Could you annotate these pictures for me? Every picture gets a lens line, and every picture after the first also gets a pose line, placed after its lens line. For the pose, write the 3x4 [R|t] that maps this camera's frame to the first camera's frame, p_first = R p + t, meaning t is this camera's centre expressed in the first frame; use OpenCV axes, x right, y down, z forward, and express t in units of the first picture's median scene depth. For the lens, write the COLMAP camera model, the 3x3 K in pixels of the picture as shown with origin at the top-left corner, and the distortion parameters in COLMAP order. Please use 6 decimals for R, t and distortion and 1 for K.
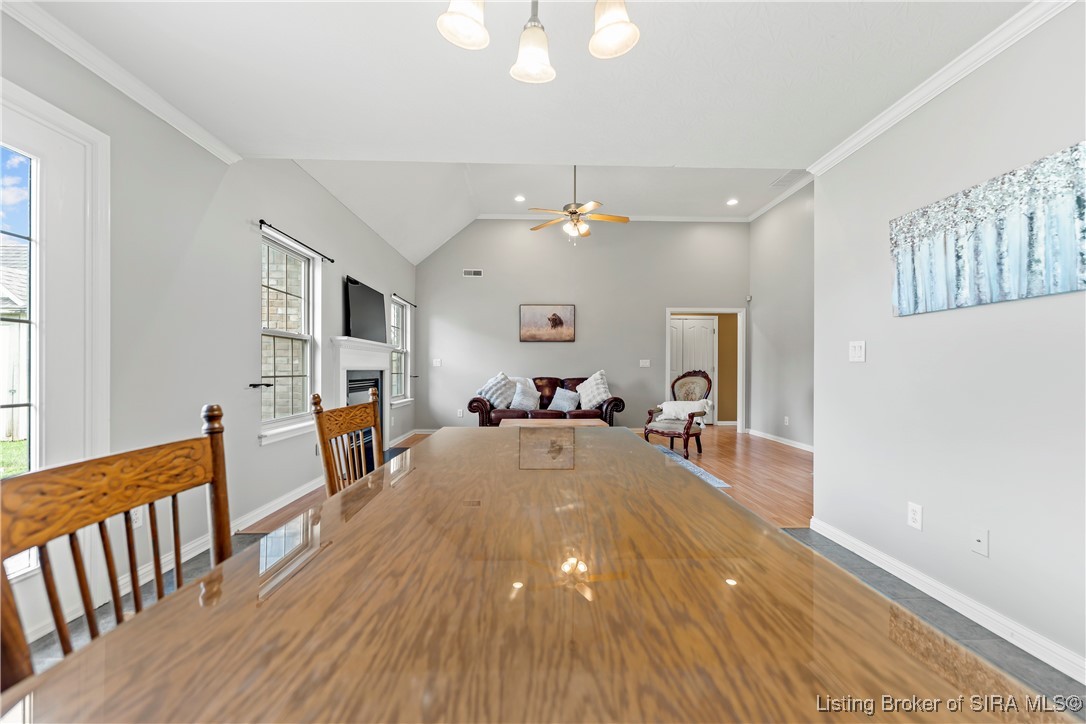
lens RADIAL K [[434.1, 0, 548.0], [0, 434.1, 370.5], [0, 0, 1]] dist [-0.000972, 0.000029]
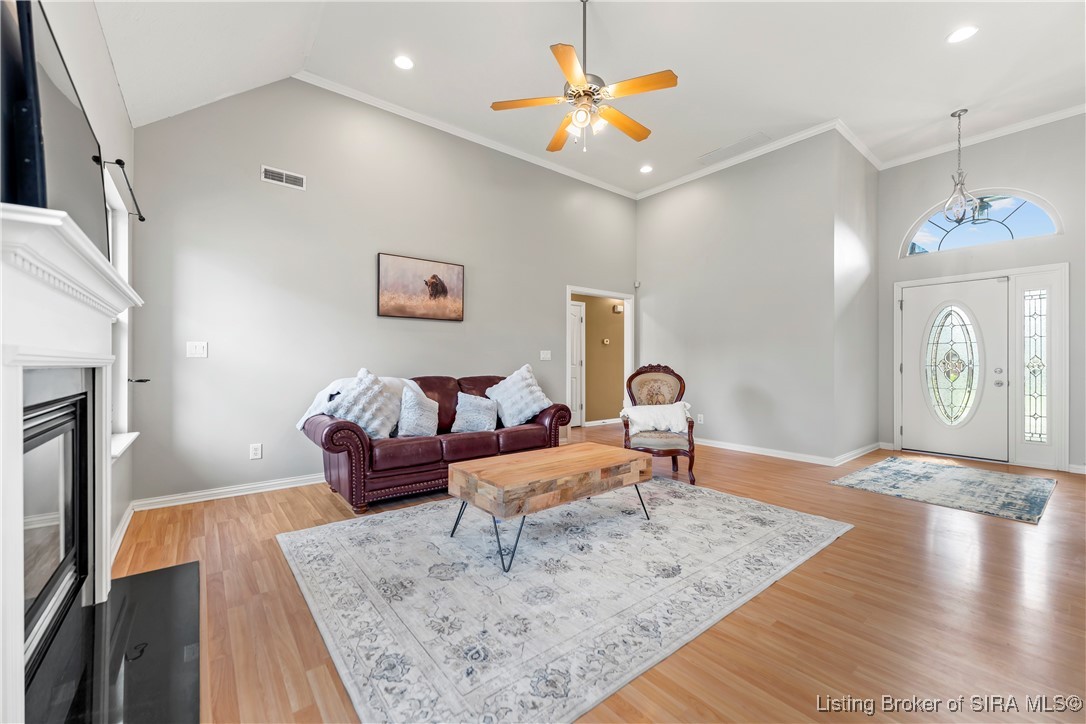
lens RADIAL K [[434.1, 0, 545.1], [0, 434.1, 362.4], [0, 0, 1]] dist [-0.000972, 0.000029]
pose [[0.802929, 0.000236, 0.596074, -0.278300], [0.002763, 0.999988, -0.004117, -0.001660], [-0.596068, 0.004953, 0.802919, 0.479075]]
